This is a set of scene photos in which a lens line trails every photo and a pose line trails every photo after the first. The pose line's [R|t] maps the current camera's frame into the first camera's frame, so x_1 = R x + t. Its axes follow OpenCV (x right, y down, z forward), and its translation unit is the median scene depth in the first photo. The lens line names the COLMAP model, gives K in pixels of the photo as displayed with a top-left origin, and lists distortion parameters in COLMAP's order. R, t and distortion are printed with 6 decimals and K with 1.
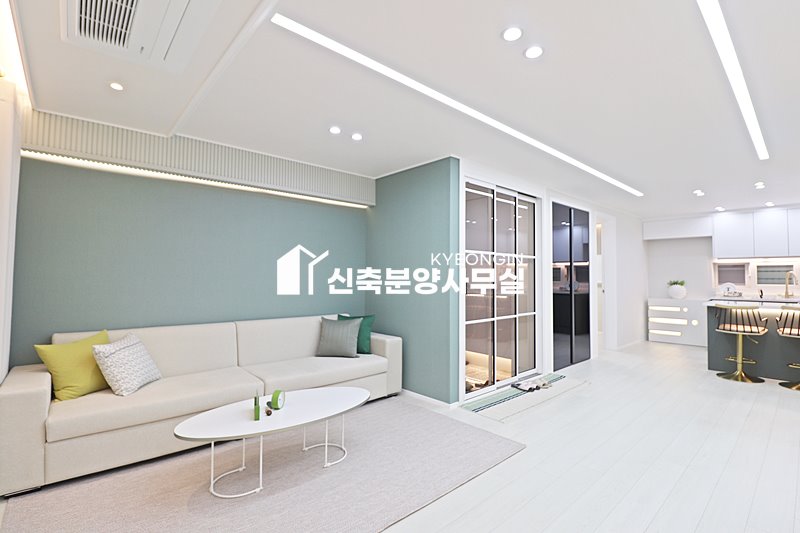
lens RADIAL K [[370.7, 0, 402.3], [0, 370.7, 257.8], [0, 0, 1]] dist [-0.011524, -0.003192]
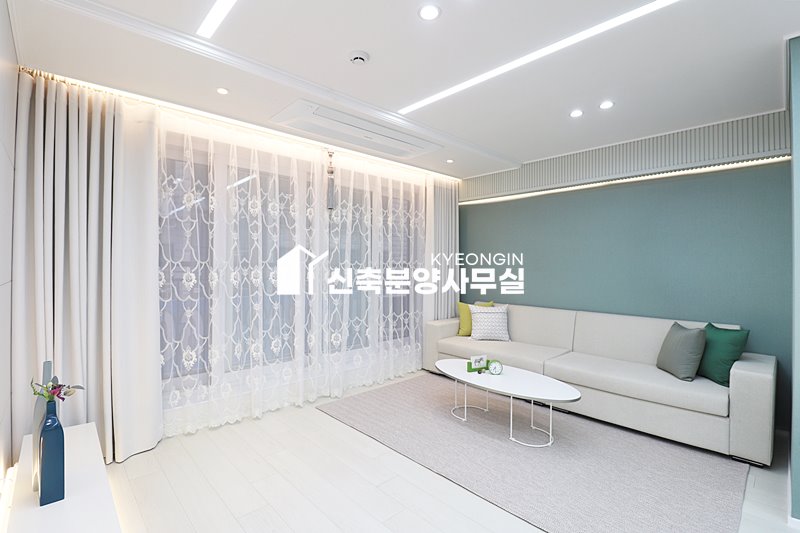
lens RADIAL K [[370.7, 0, 406.6], [0, 370.7, 265.3], [0, 0, 1]] dist [-0.011524, -0.003192]
pose [[0.029789, -0.002168, -0.999554, 0.747403], [0.051417, 0.998677, -0.000634, 0.012538], [0.998233, -0.051375, 0.029861, 0.547122]]
